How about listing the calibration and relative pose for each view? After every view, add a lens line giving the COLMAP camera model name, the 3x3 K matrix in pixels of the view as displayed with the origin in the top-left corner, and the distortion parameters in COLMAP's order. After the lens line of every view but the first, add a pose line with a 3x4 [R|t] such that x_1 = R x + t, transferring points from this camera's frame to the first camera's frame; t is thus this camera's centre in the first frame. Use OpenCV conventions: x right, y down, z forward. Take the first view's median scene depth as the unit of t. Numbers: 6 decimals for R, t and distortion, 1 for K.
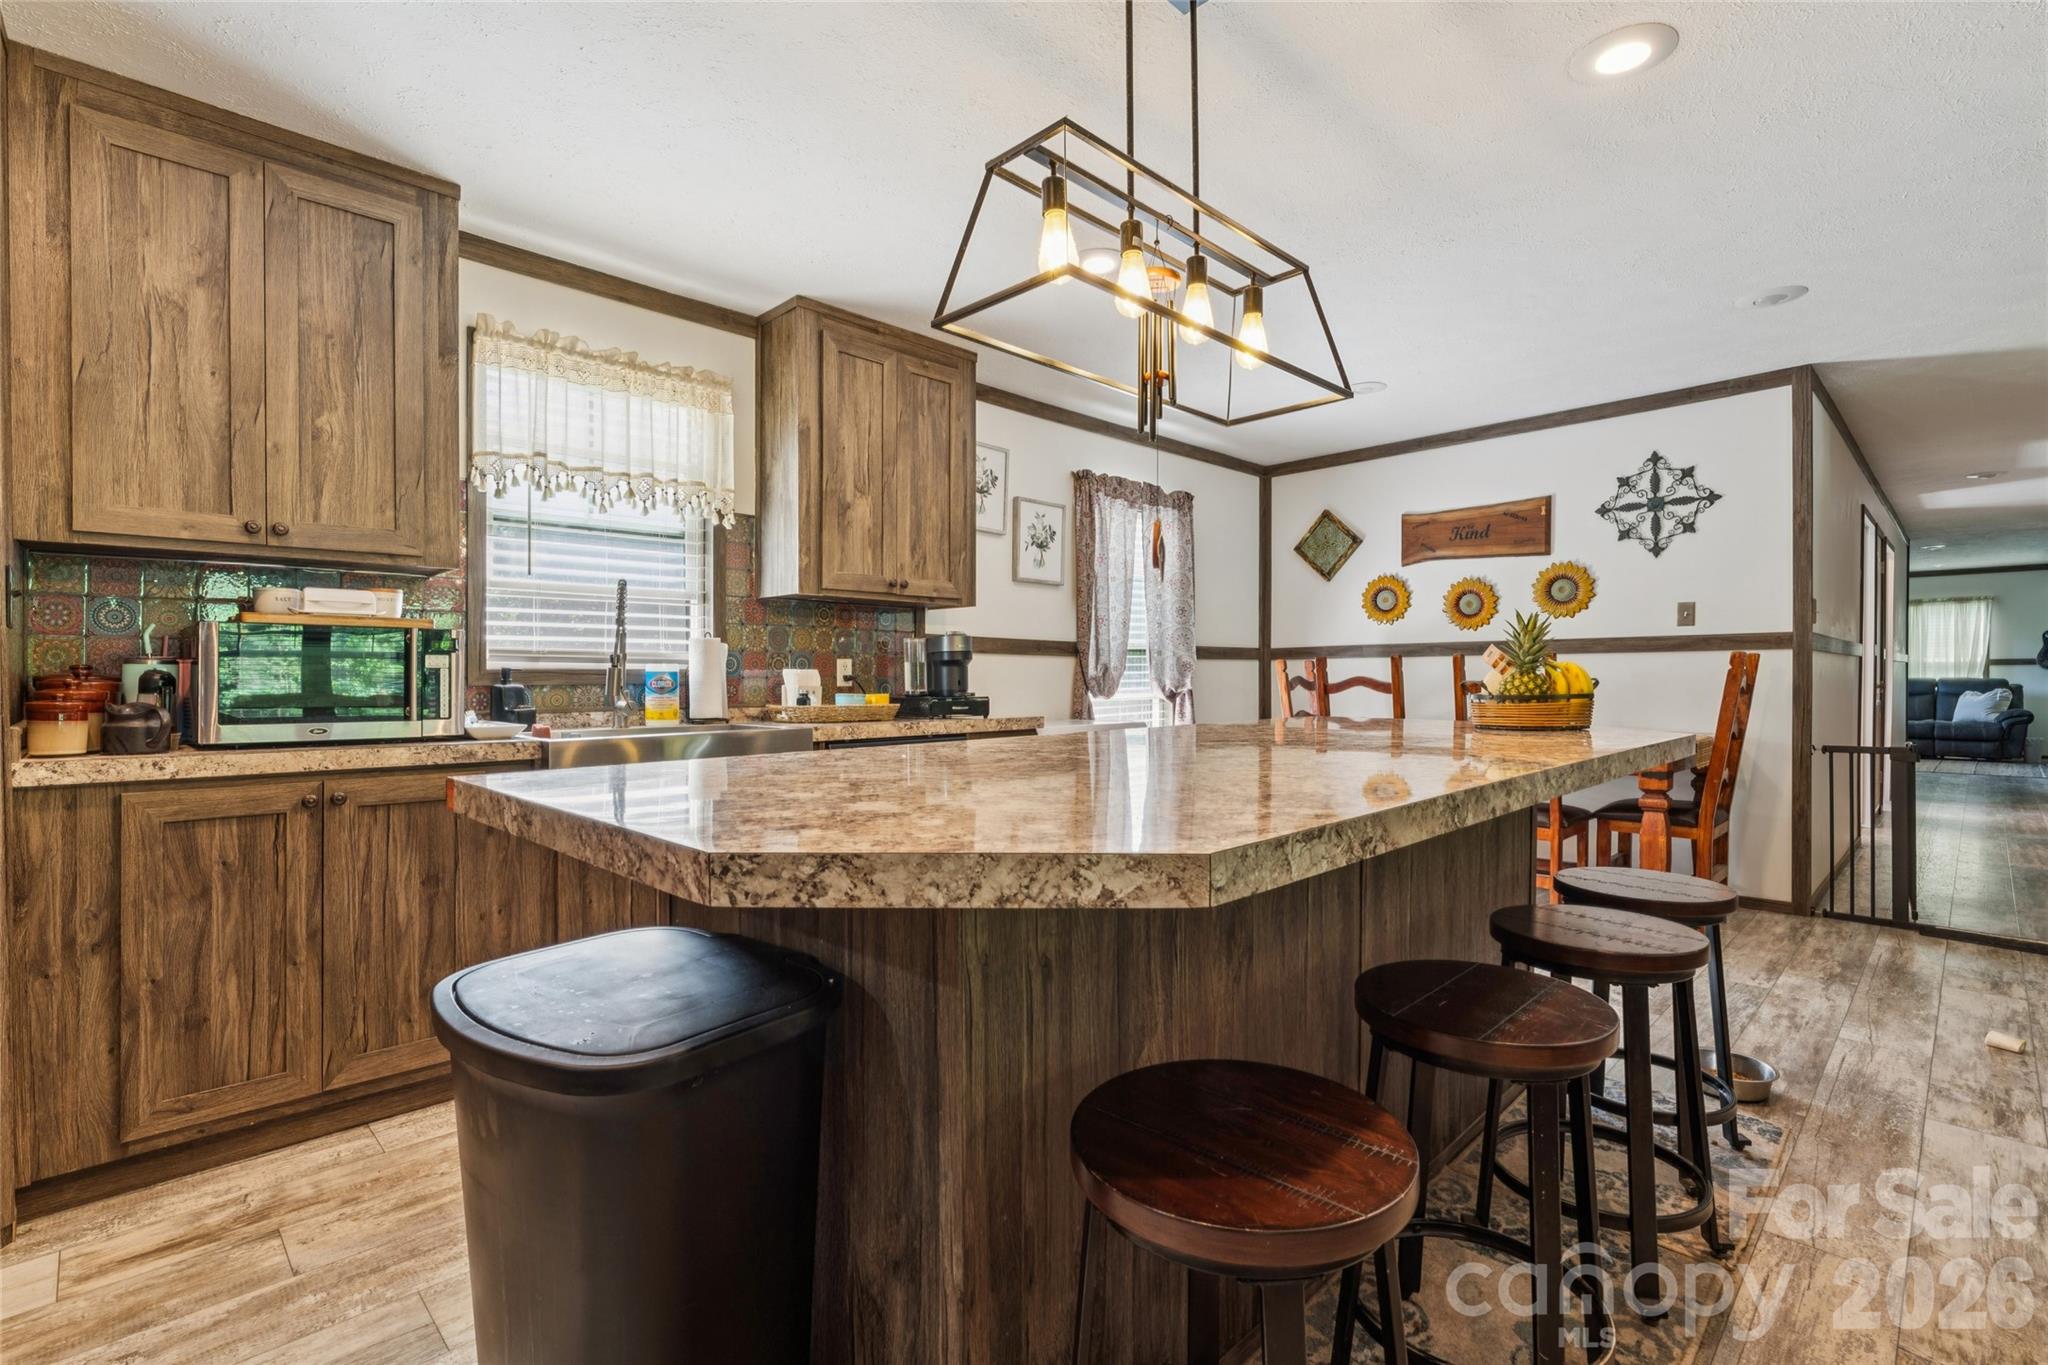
lens RADIAL K [[936.3, 0, 1026.1], [0, 936.3, 681.1], [0, 0, 1]] dist [0.004227, -0.001129]
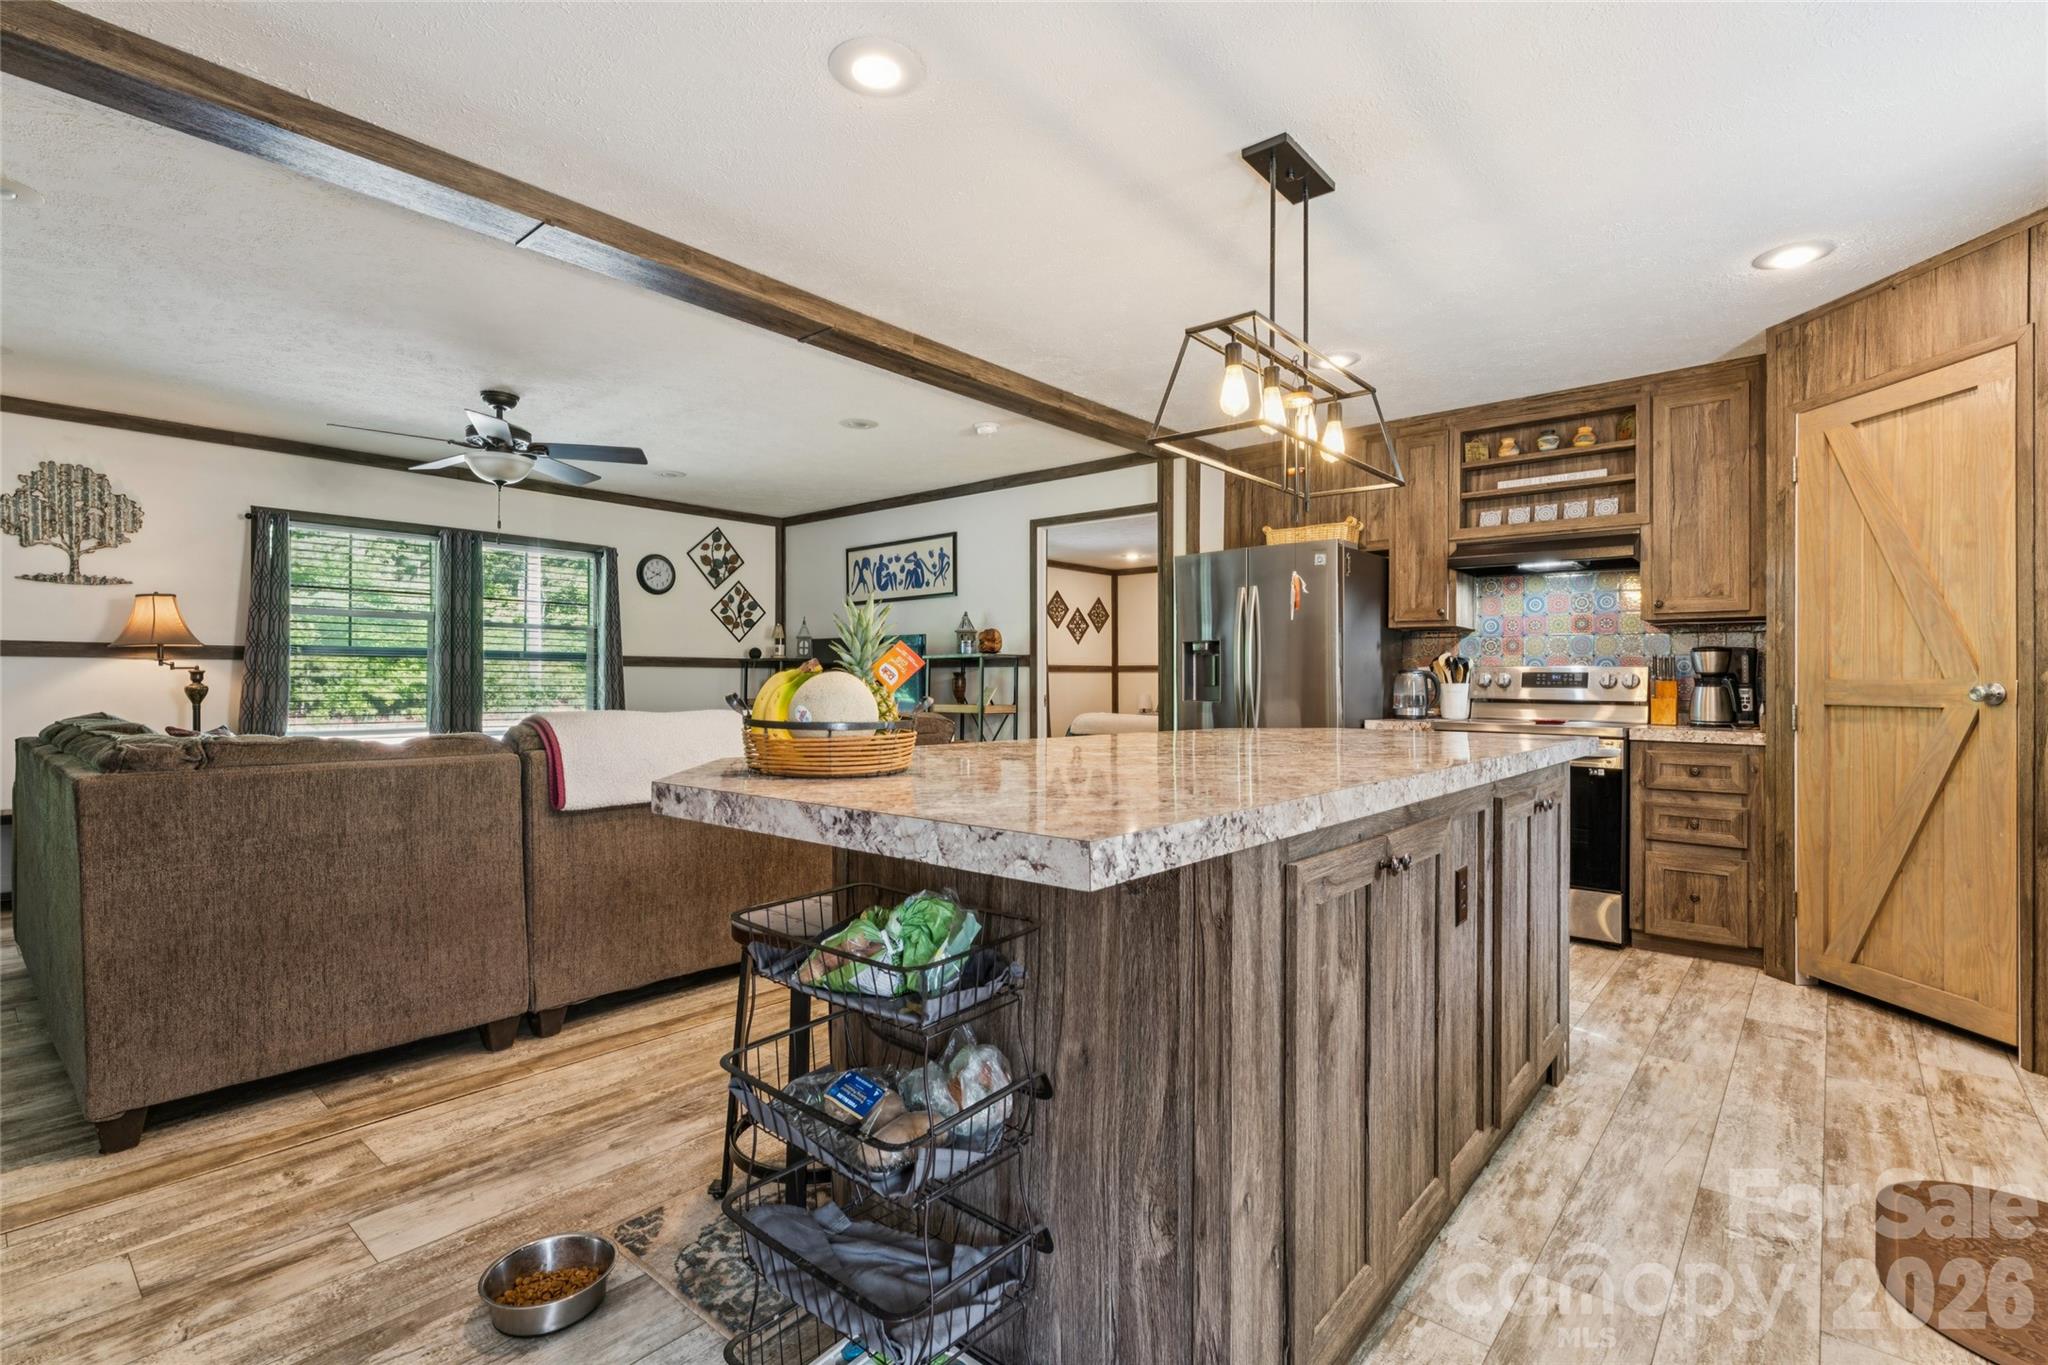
lens RADIAL K [[936.3, 0, 1026.1], [0, 936.3, 681.1], [0, 0, 1]] dist [0.004227, -0.001129]
pose [[-0.996544, -0.003888, -0.082978, 0.252667], [-0.004300, 0.999979, 0.004795, -0.007838], [0.082958, 0.005135, -0.996540, 0.914418]]
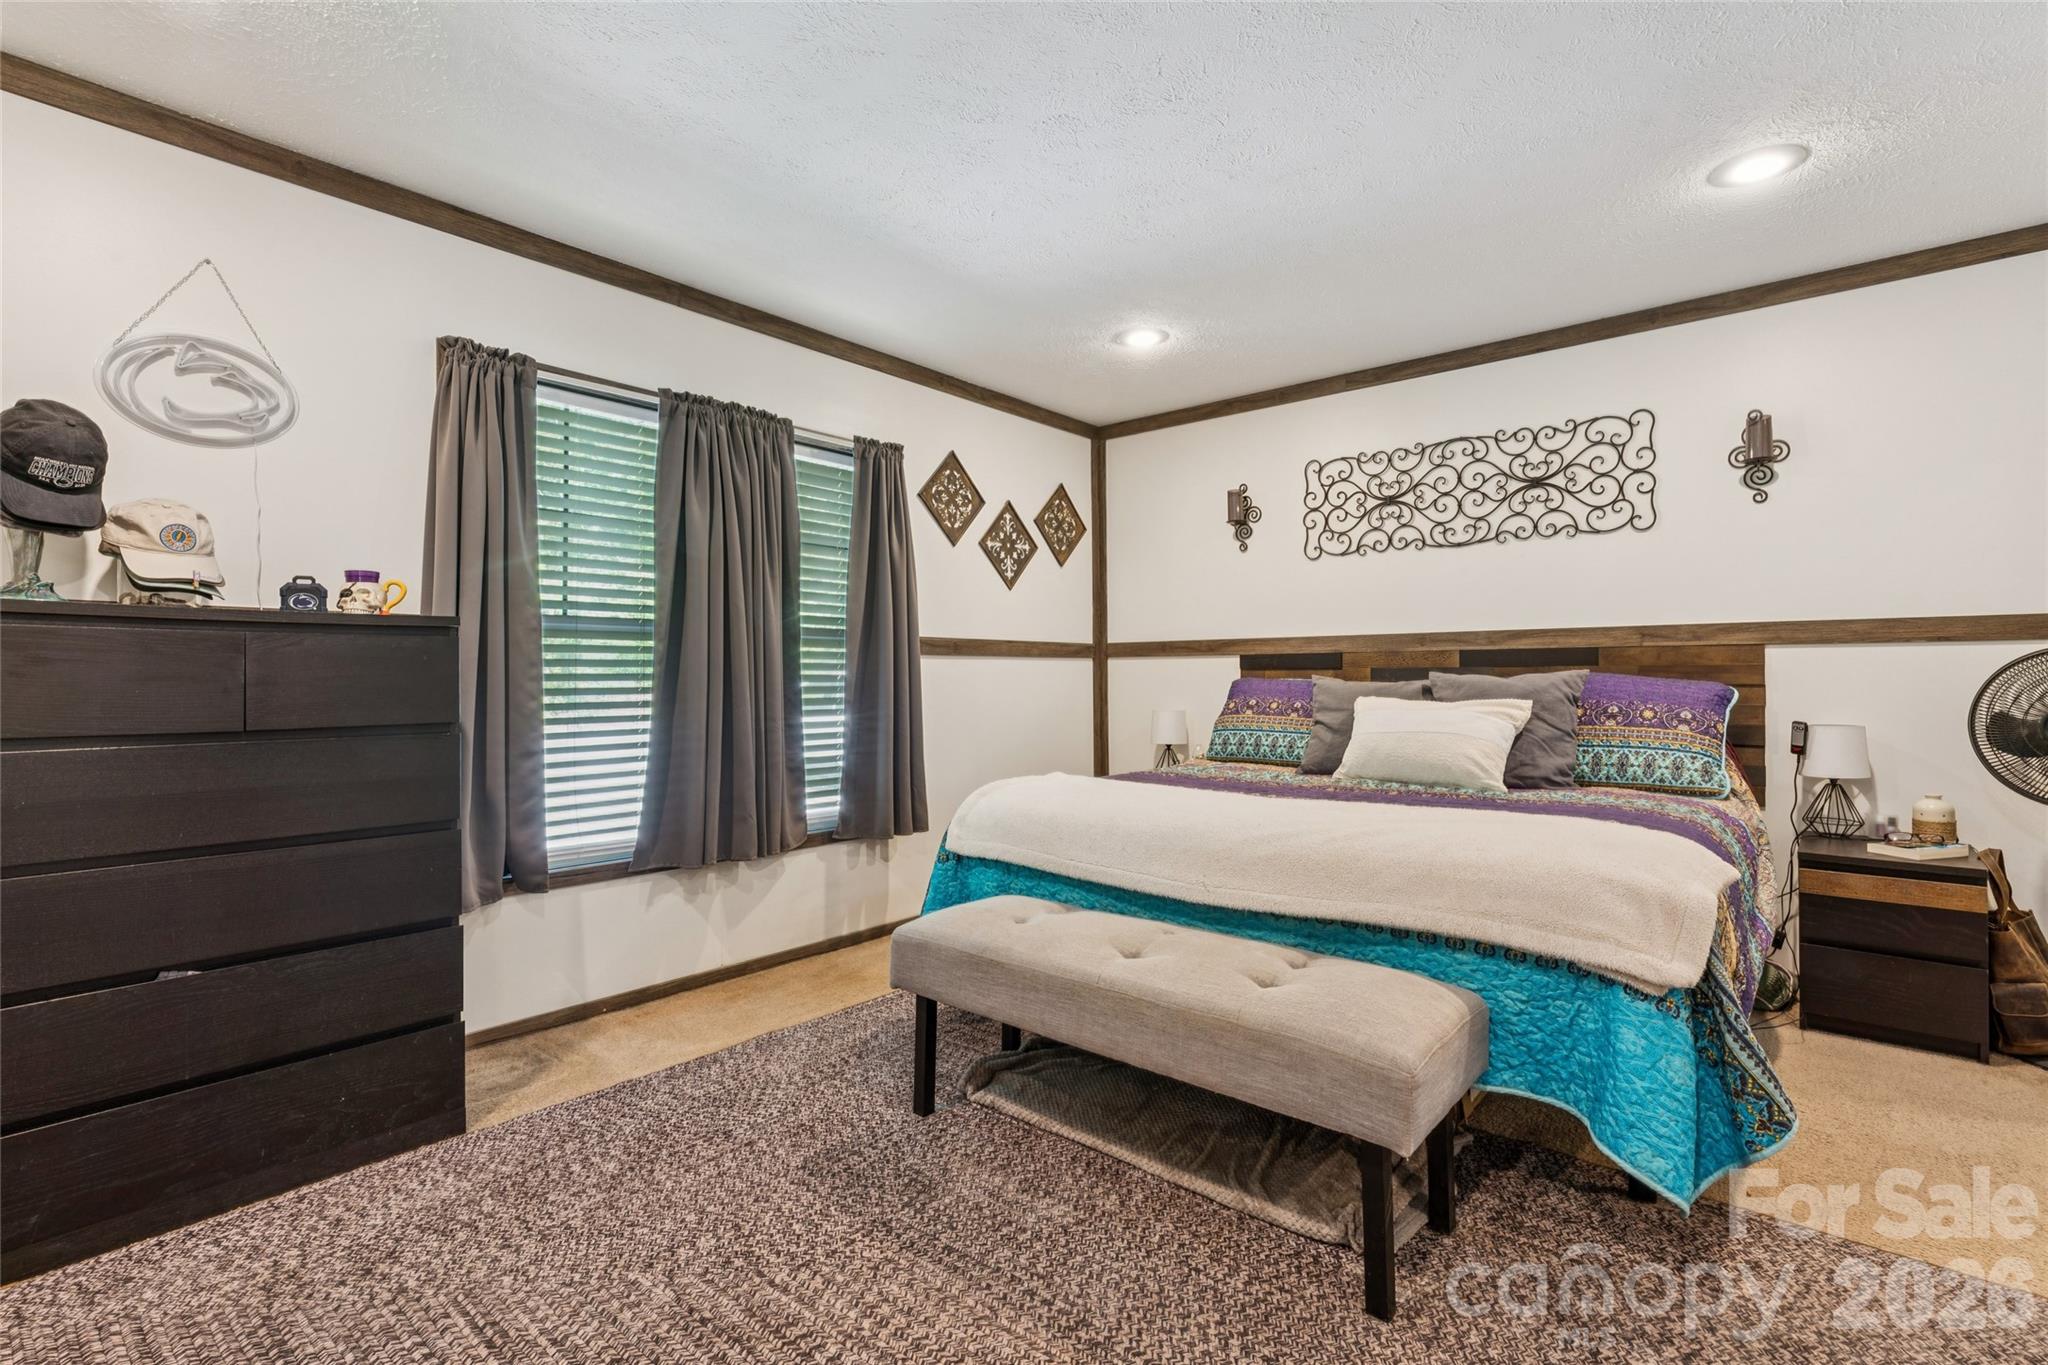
lens RADIAL K [[939.9, 0, 1028.9], [0, 939.9, 667.5], [0, 0, 1]] dist [0.000121, 0.000197]
pose [[-0.995374, -0.000531, -0.096077, -0.004813], [0.000155, 0.999975, -0.007127, -0.001905], [0.096078, -0.007109, -0.995348, -0.481453]]
